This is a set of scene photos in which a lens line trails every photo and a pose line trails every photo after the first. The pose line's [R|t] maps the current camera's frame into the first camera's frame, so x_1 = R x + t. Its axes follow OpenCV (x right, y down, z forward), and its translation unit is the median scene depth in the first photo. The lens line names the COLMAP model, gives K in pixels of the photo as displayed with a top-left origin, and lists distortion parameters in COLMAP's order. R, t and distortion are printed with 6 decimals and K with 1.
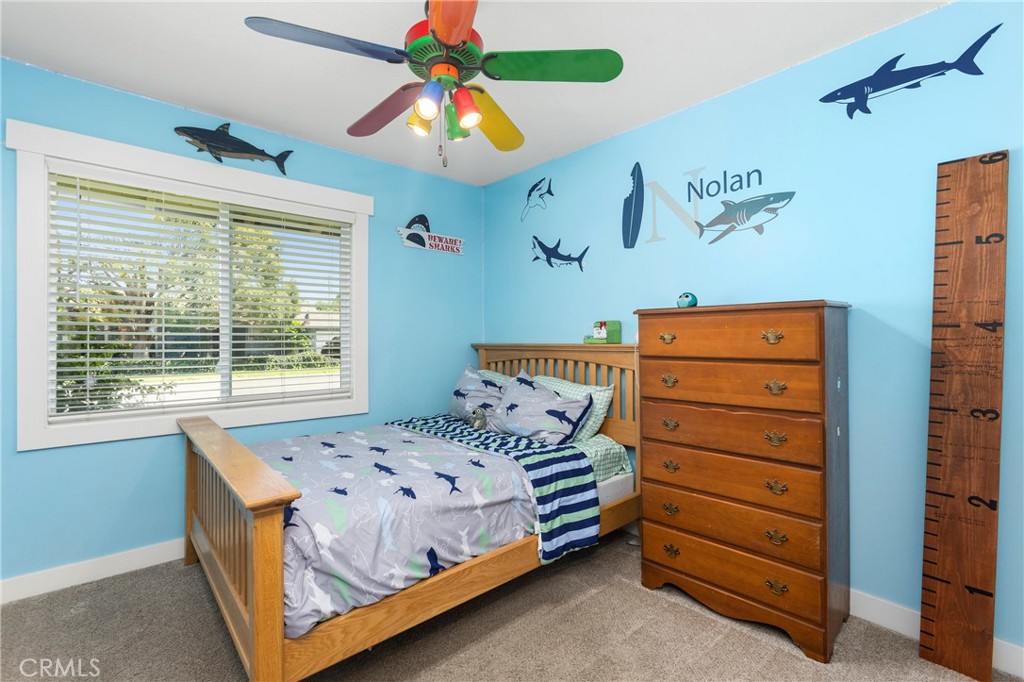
lens RADIAL K [[475.6, 0, 512.0], [0, 475.6, 341.0], [0, 0, 1]] dist [0.002159, 0.001452]
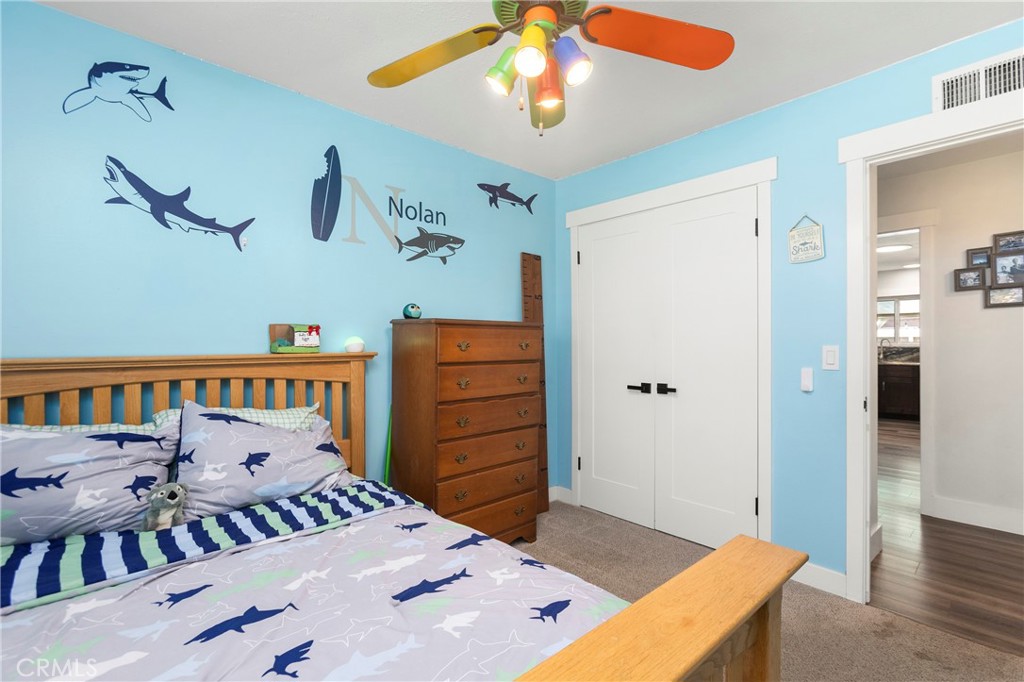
lens RADIAL K [[475.6, 0, 512.0], [0, 475.6, 341.0], [0, 0, 1]] dist [0.002159, 0.001452]
pose [[-0.015198, 0.008801, 0.999846, -0.690752], [0.006533, 0.999941, -0.008702, -0.006066], [-0.999863, 0.006400, -0.015254, 0.769583]]
